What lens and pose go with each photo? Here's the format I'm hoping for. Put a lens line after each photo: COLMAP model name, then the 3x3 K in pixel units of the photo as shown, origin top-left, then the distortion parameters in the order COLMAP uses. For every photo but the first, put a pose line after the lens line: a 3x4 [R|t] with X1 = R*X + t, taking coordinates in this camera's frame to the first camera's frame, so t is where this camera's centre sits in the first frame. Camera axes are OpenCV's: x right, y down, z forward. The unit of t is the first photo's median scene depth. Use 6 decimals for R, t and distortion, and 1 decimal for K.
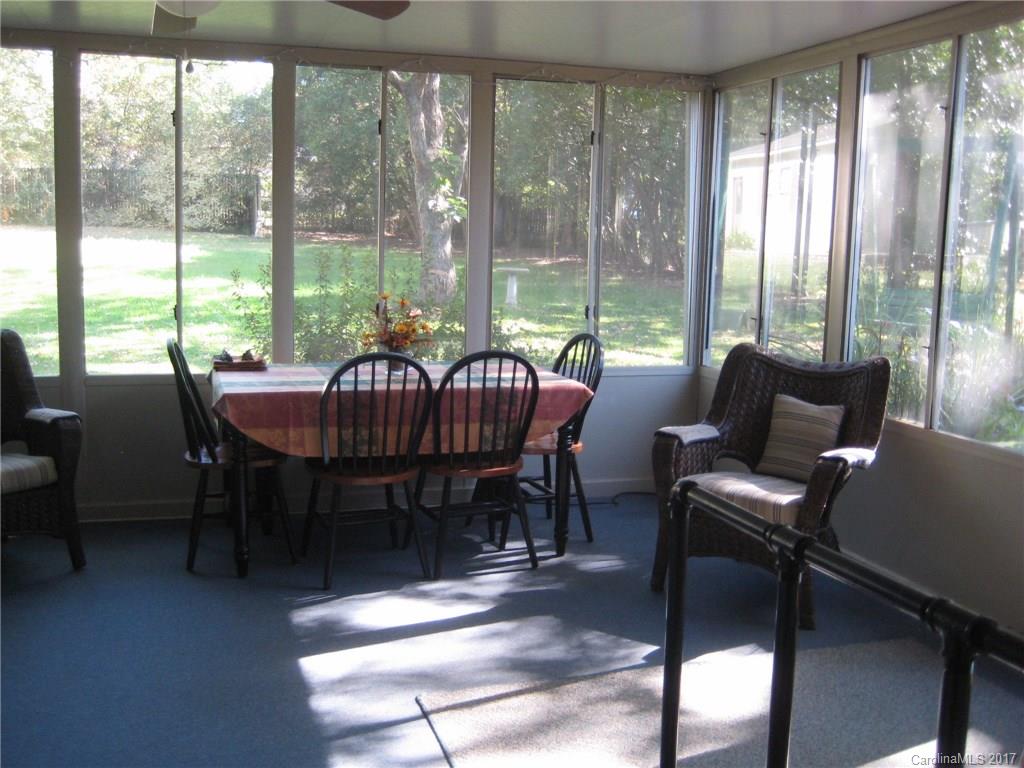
lens RADIAL K [[1073.4, 0, 495.4], [0, 1073.4, 380.0], [0, 0, 1]] dist [-0.076757, 0.000000]
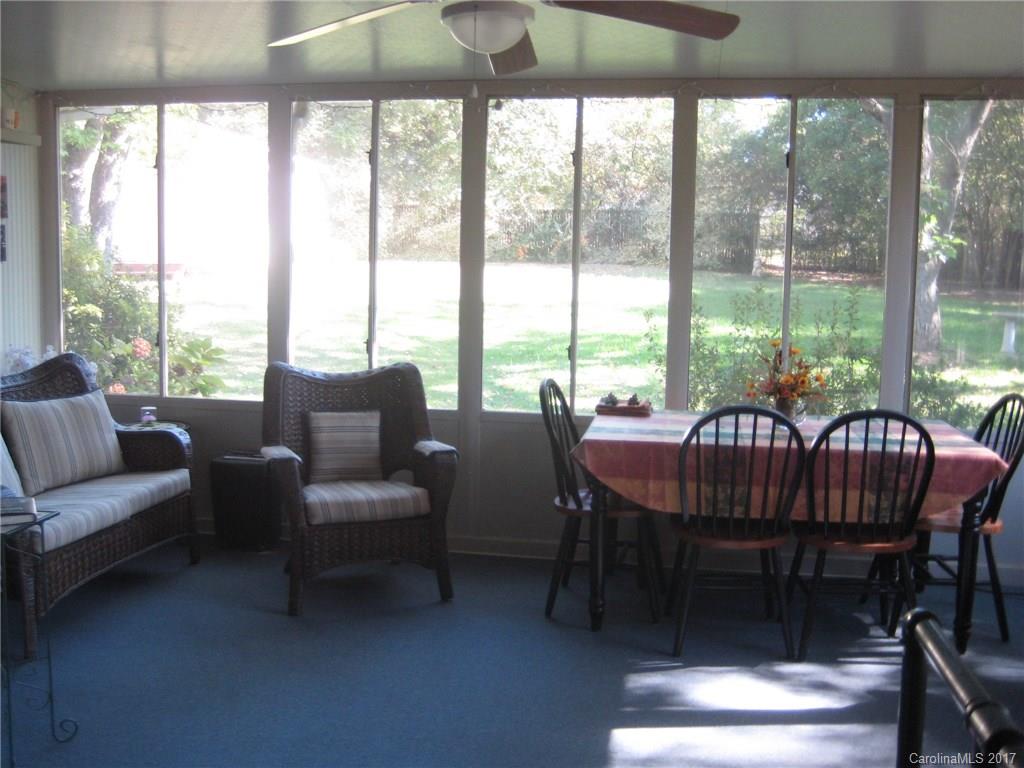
lens RADIAL K [[1073.4, 0, 514.1], [0, 1073.4, 388.2], [0, 0, 1]] dist [-0.076757, 0.000000]
pose [[0.900148, 0.045691, -0.433181, 0.091522], [-0.057862, 0.998213, -0.014946, -0.012687], [0.431724, 0.038518, 0.901183, 0.078096]]
